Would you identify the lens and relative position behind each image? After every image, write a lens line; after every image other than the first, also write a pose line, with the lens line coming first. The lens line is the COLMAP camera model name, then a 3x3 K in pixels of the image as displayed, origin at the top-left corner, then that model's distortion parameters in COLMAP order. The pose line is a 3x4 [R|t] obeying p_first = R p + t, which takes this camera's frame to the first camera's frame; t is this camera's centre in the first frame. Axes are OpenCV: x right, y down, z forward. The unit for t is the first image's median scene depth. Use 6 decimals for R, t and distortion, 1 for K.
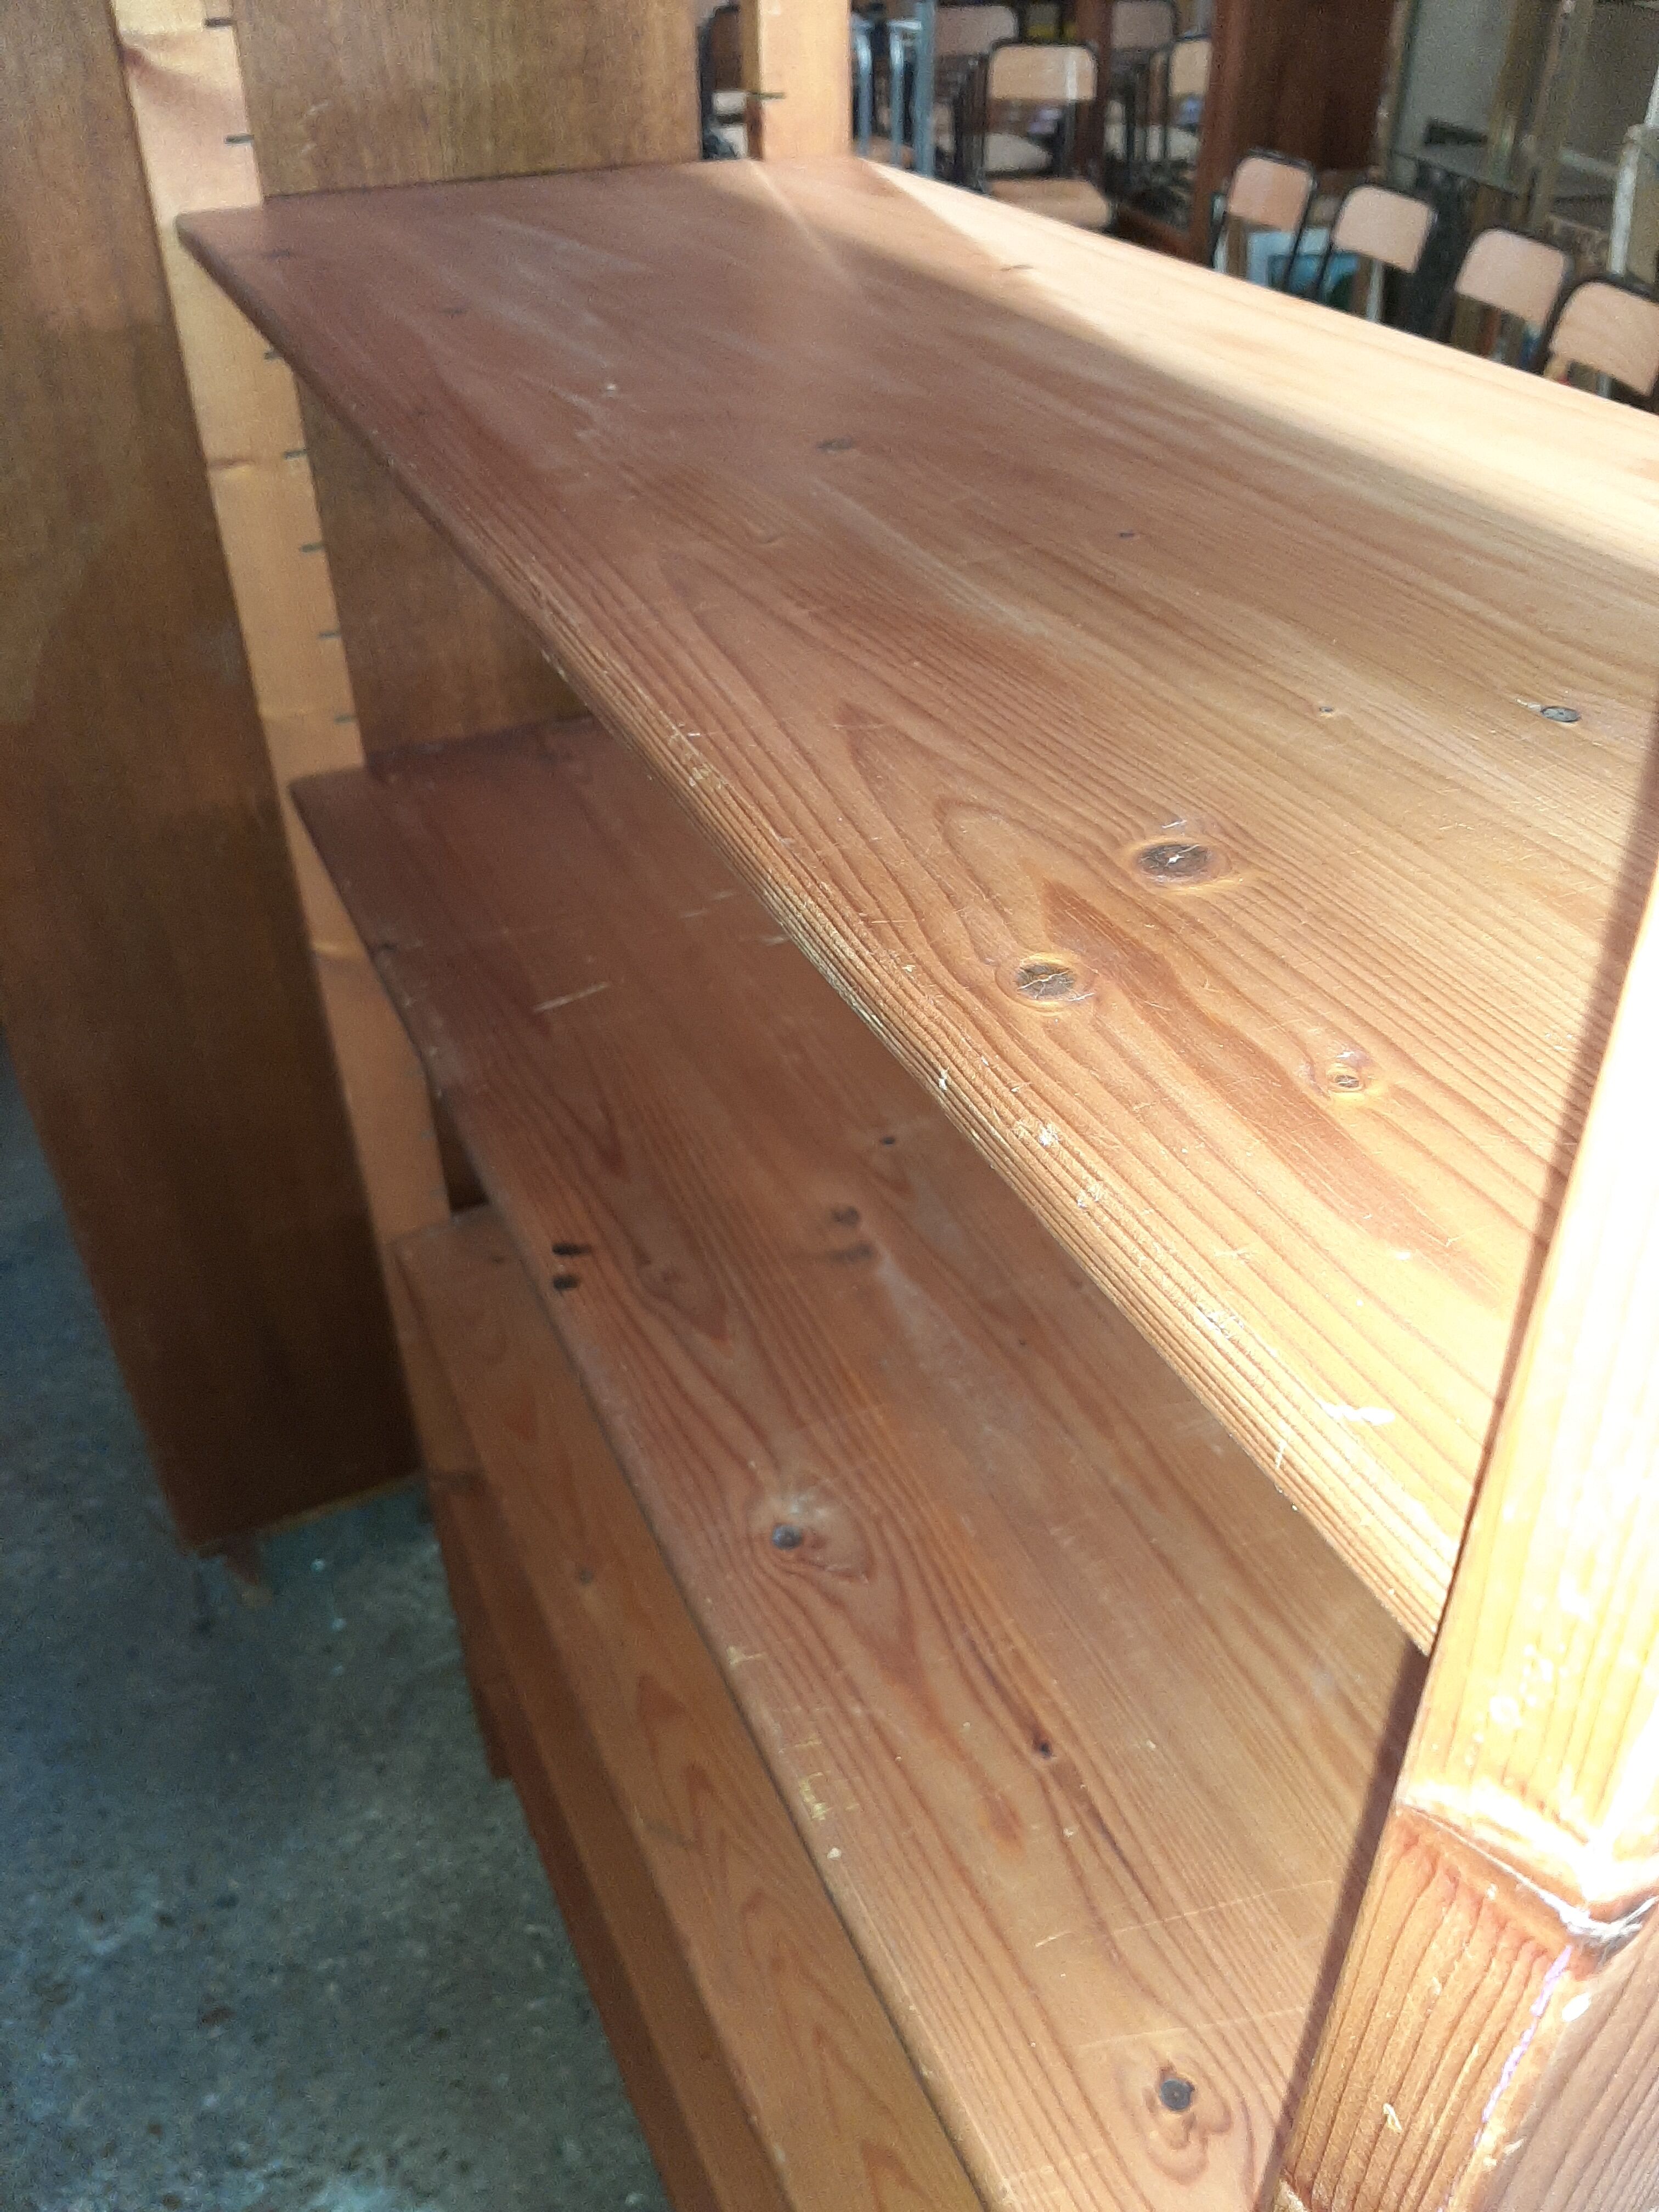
lens RADIAL K [[1765.7, 0, 818.0], [0, 1765.7, 1154.6], [0, 0, 1]] dist [0.033413, -0.089050]
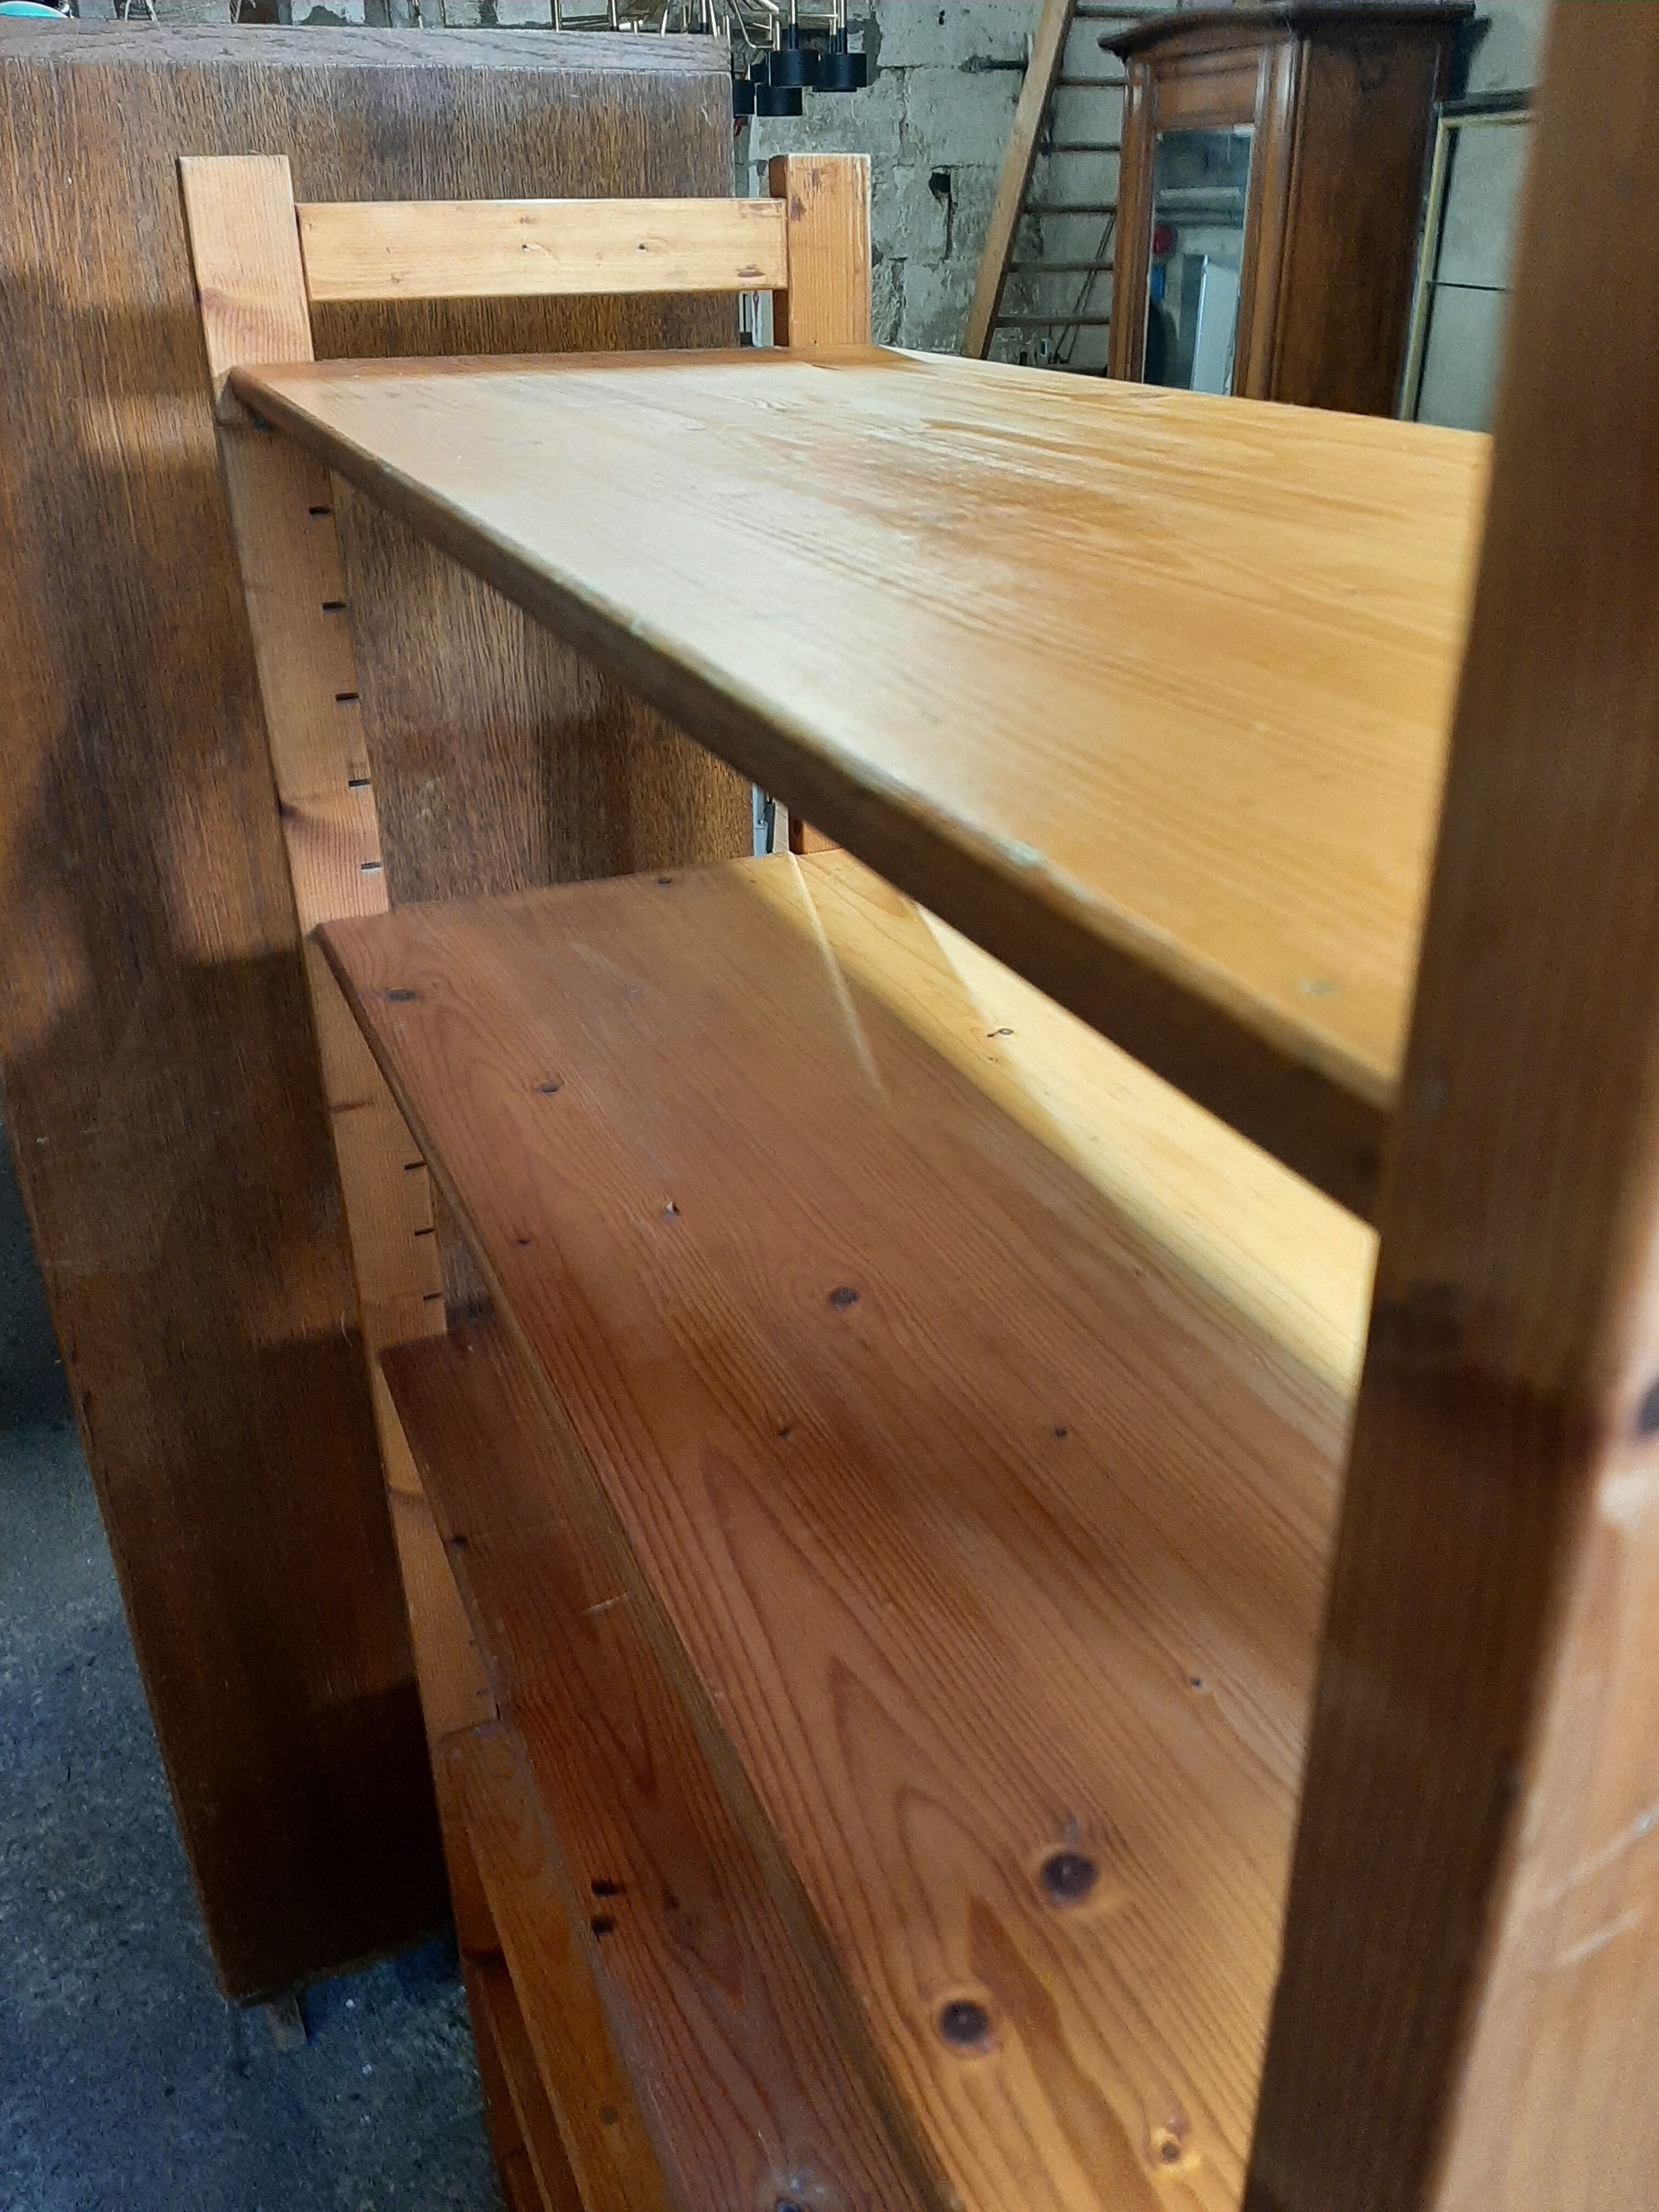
lens RADIAL K [[1765.7, 0, 822.6], [0, 1765.7, 1103.7], [0, 0, 1]] dist [0.033413, -0.089050]
pose [[0.999626, 0.014711, -0.023044, 0.018098], [-0.018453, 0.984974, -0.171712, -0.254708], [0.020172, 0.172073, 0.984878, -0.217572]]
